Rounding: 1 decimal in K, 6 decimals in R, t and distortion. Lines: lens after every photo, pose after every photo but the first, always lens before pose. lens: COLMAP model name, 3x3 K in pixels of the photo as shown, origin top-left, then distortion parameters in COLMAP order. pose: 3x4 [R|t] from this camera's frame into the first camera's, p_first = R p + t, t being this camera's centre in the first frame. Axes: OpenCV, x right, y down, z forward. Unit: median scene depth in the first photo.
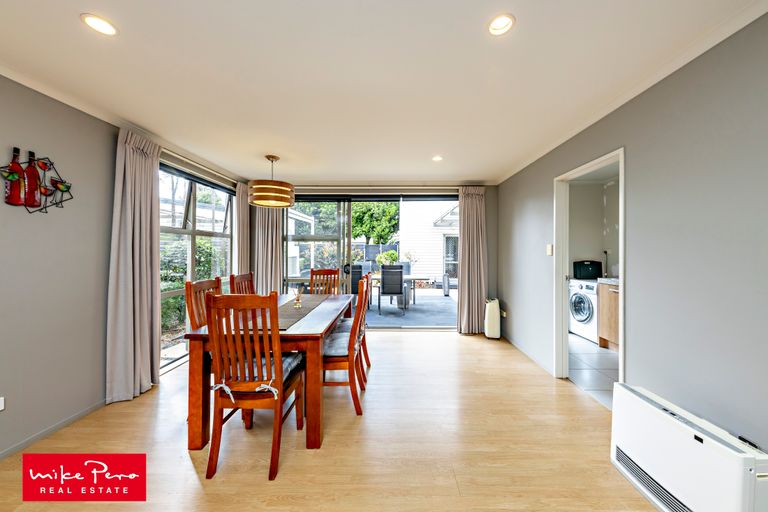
lens RADIAL K [[315.0, 0, 384.0], [0, 315.0, 256.0], [0, 0, 1]] dist [-0.000769, -0.000245]
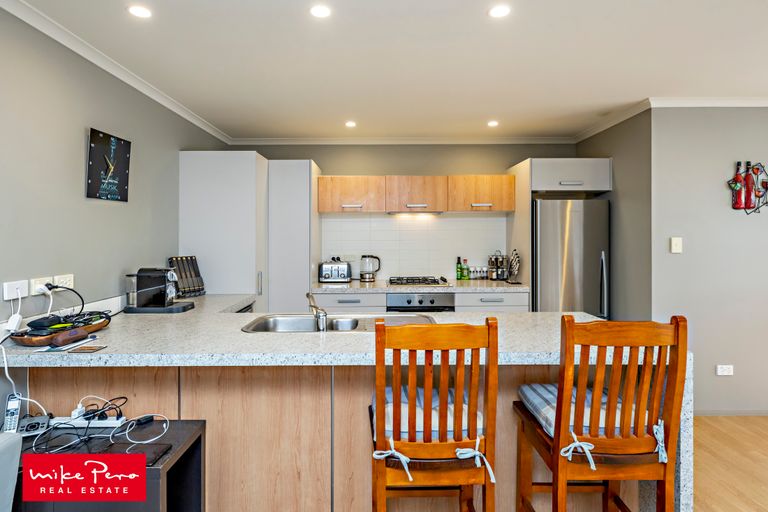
lens RADIAL K [[445.2, 0, 385.5], [0, 445.2, 231.9], [0, 0, 1]] dist [0.001864, -0.000429]
pose [[0.125594, -0.012042, -0.992009, 0.131128], [-0.009989, 0.999860, -0.013403, -0.014061], [0.992031, 0.011593, 0.125456, -0.205774]]
